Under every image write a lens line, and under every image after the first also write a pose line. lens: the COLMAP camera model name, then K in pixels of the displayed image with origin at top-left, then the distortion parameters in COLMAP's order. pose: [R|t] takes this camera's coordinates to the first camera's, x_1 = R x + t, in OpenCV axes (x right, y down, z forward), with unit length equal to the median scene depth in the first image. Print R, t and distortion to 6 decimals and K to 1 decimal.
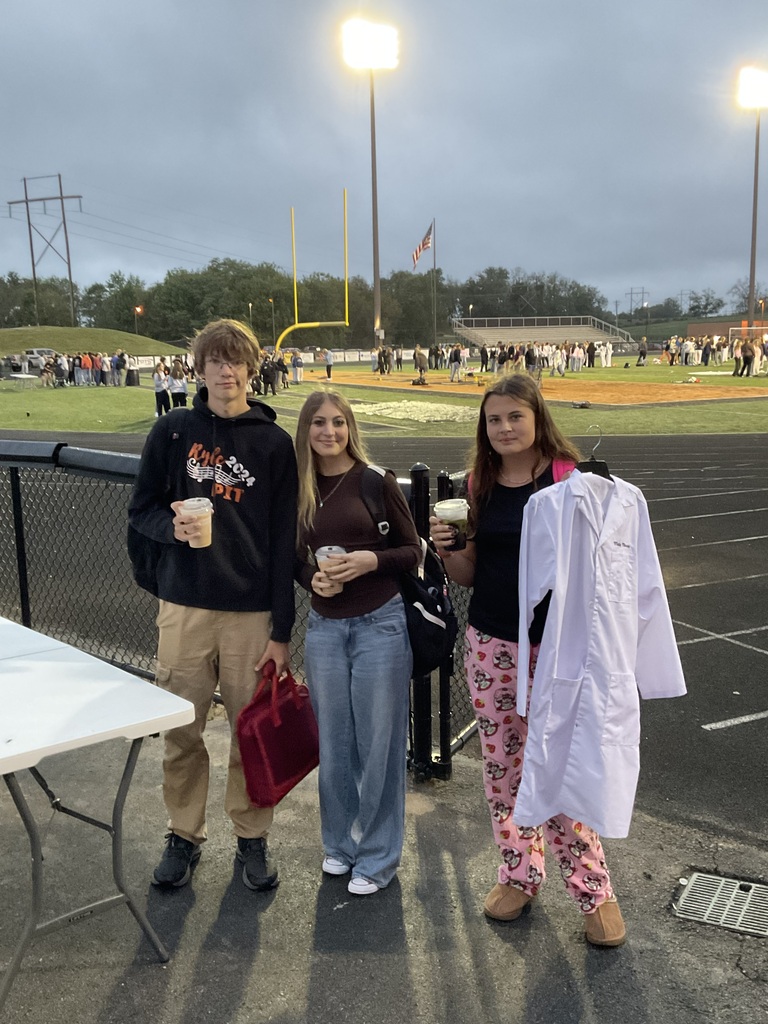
lens RADIAL K [[982.1, 0, 384.0], [0, 982.1, 512.0], [0, 0, 1]] dist [0.001344, -0.002450]
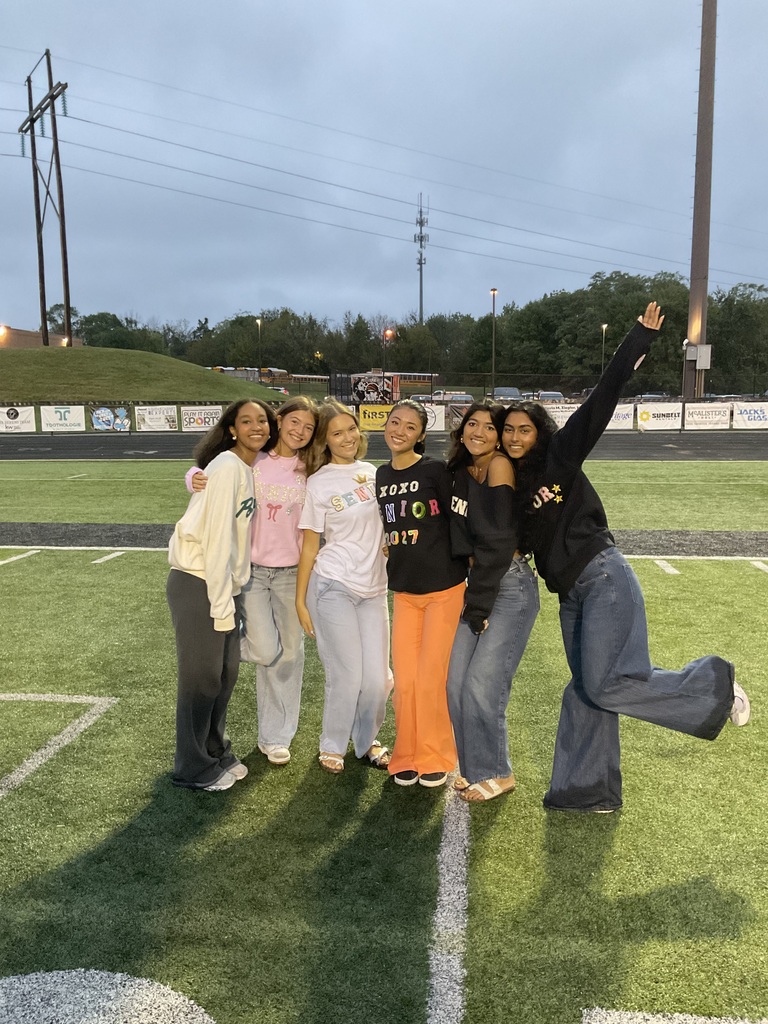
lens RADIAL K [[867.8, 0, 384.0], [0, 867.8, 512.0], [0, 0, 1]] dist [0.016276, 0.002731]
pose [[0.863156, 0.080117, -0.498540, 0.031414], [-0.093841, 0.995584, -0.002479, -0.058103], [0.496140, 0.048923, 0.866863, 0.345719]]
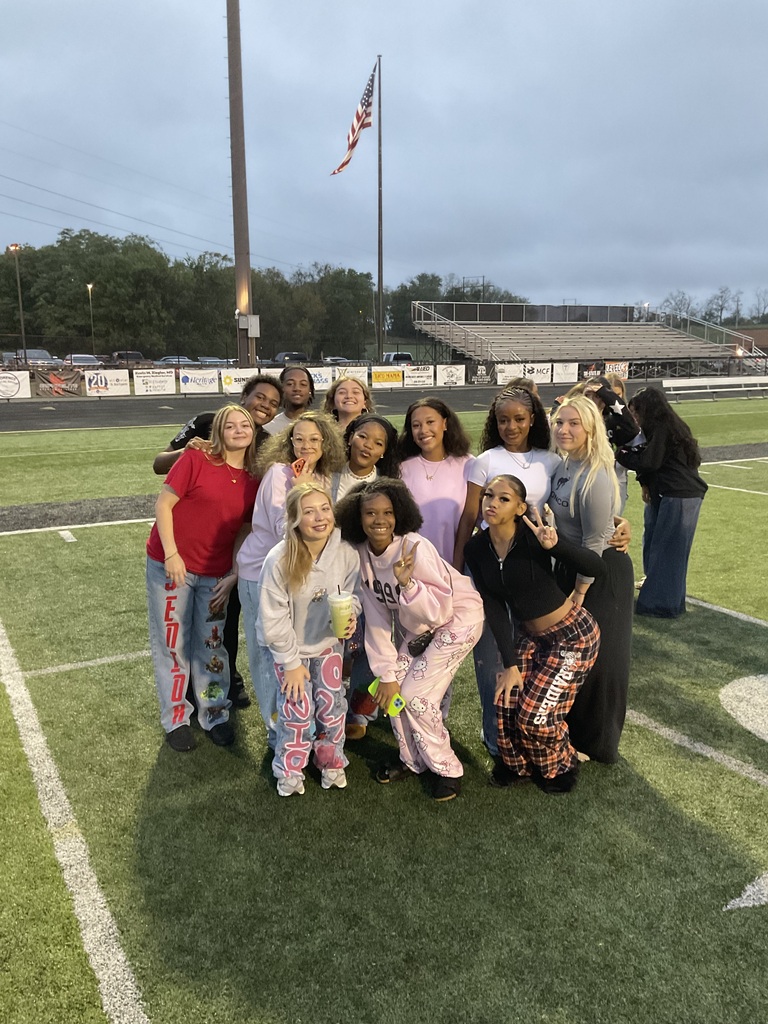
lens RADIAL K [[867.8, 0, 384.0], [0, 867.8, 512.0], [0, 0, 1]] dist [0.016276, 0.002731]
pose [[0.996949, 0.003470, 0.077972, 0.012368], [-0.004382, 0.999924, 0.011525, -0.056103], [-0.077927, -0.011832, 0.996889, 0.330019]]
